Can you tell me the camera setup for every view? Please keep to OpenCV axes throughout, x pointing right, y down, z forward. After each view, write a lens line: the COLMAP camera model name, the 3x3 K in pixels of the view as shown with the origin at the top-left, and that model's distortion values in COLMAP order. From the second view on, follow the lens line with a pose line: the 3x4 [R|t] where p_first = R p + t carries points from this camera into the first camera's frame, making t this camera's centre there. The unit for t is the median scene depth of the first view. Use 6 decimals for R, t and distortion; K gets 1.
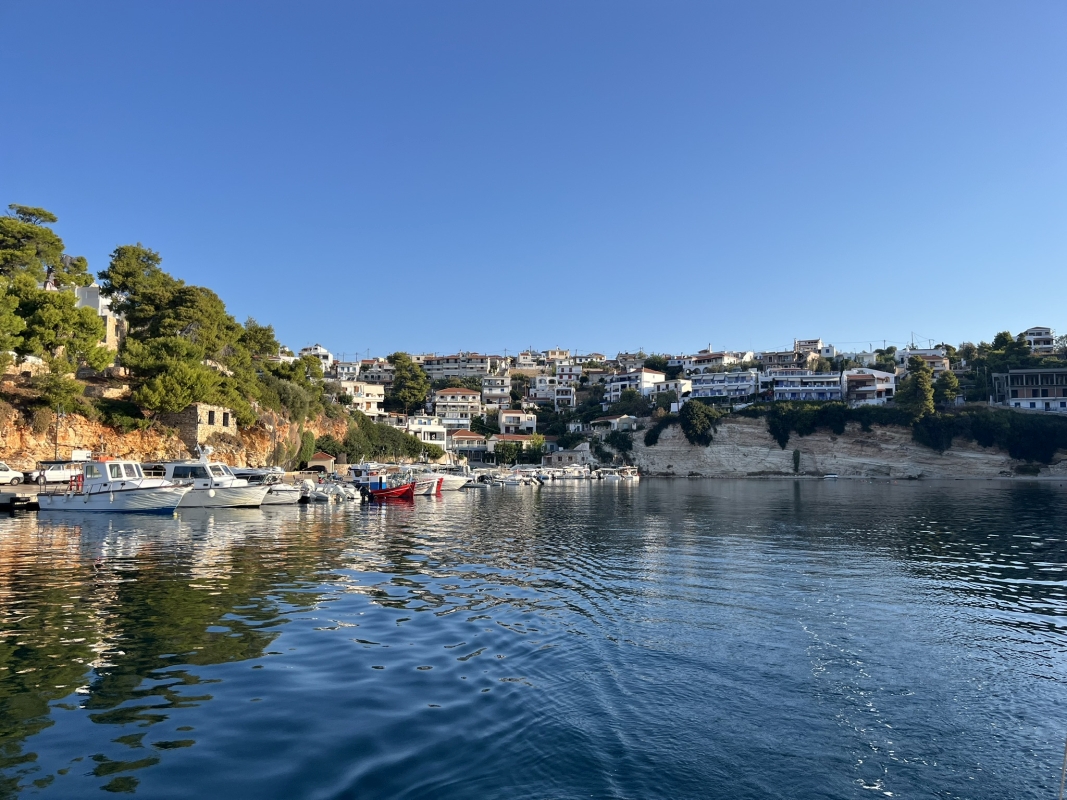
lens RADIAL K [[805.1, 0, 540.0], [0, 805.1, 407.3], [0, 0, 1]] dist [0.066579, -0.086057]
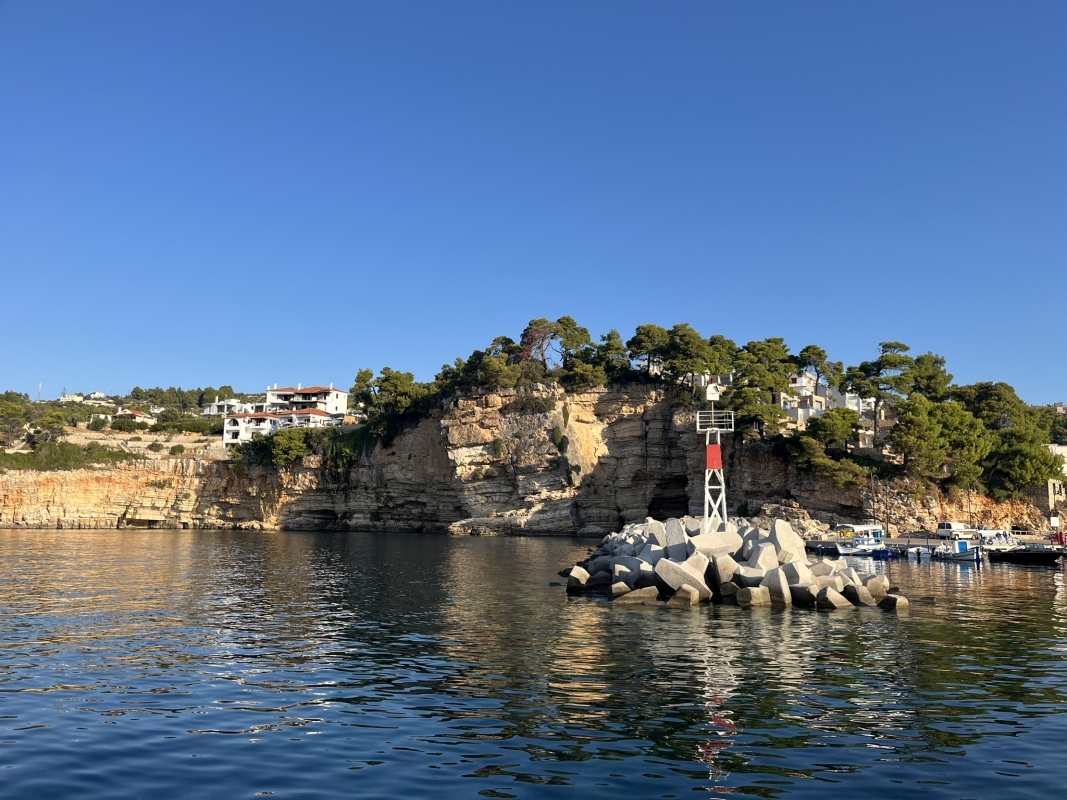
lens RADIAL K [[805.1, 0, 543.4], [0, 805.1, 412.3], [0, 0, 1]] dist [0.066579, -0.086057]
pose [[0.795397, -0.073654, -0.601597, -0.134925], [0.035655, 0.996556, -0.074869, -0.019941], [0.605040, 0.038101, 0.795283, -0.251396]]
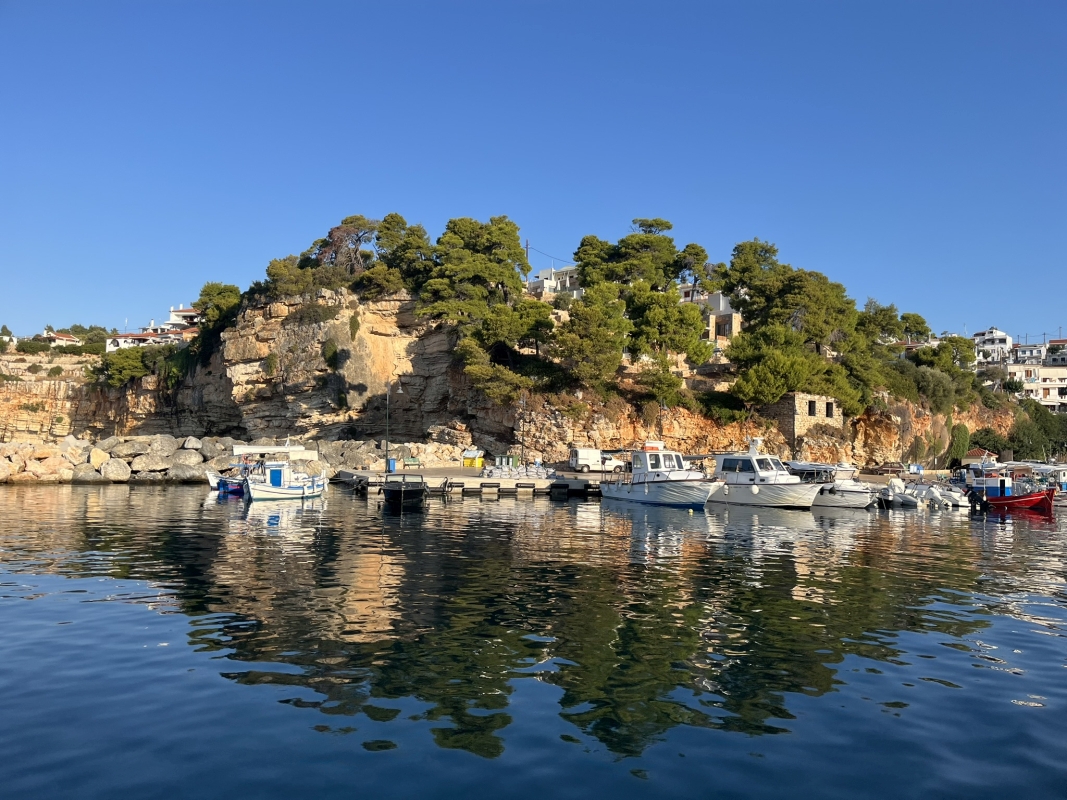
lens RADIAL K [[805.1, 0, 543.0], [0, 805.1, 404.9], [0, 0, 1]] dist [0.066579, -0.086057]
pose [[0.704509, -0.027108, -0.709177, 0.017449], [0.028395, 0.999547, -0.009999, 0.004931], [0.709127, -0.013093, 0.704959, 0.067083]]
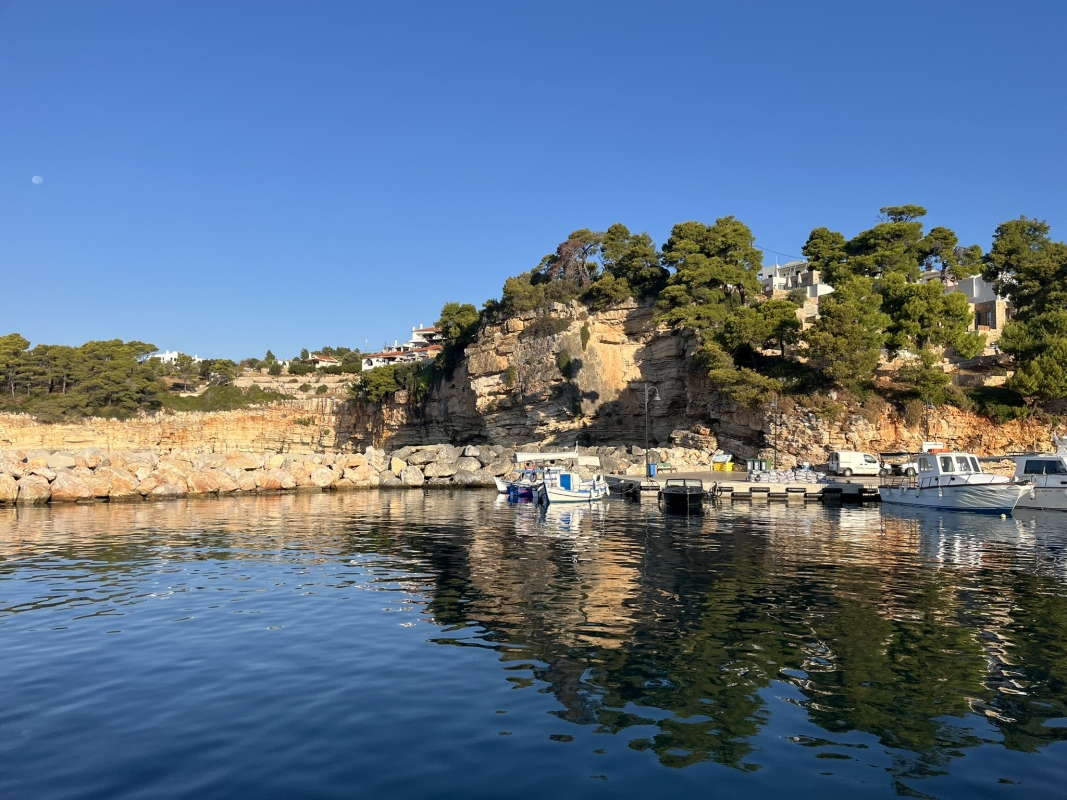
lens RADIAL K [[805.1, 0, 545.0], [0, 805.1, 403.3], [0, 0, 1]] dist [0.066579, -0.086057]
pose [[0.502794, -0.051101, -0.862894, 0.011153], [0.054149, 0.998152, -0.027560, 0.003232], [0.862708, -0.032868, 0.504632, 0.044574]]
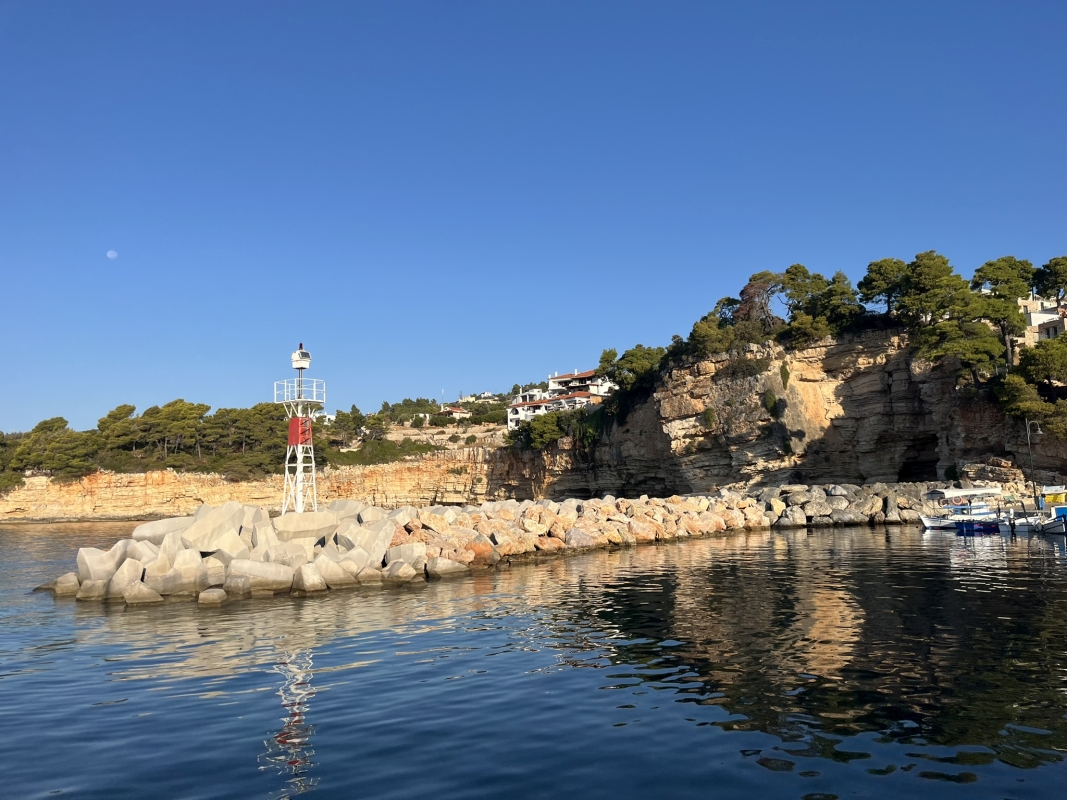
lens RADIAL K [[805.1, 0, 536.9], [0, 805.1, 406.4], [0, 0, 1]] dist [0.066579, -0.086057]
pose [[0.430523, -0.114182, -0.895328, -0.037882], [0.091675, 0.992368, -0.082476, -0.008132], [0.897912, -0.046572, 0.437705, -0.098808]]
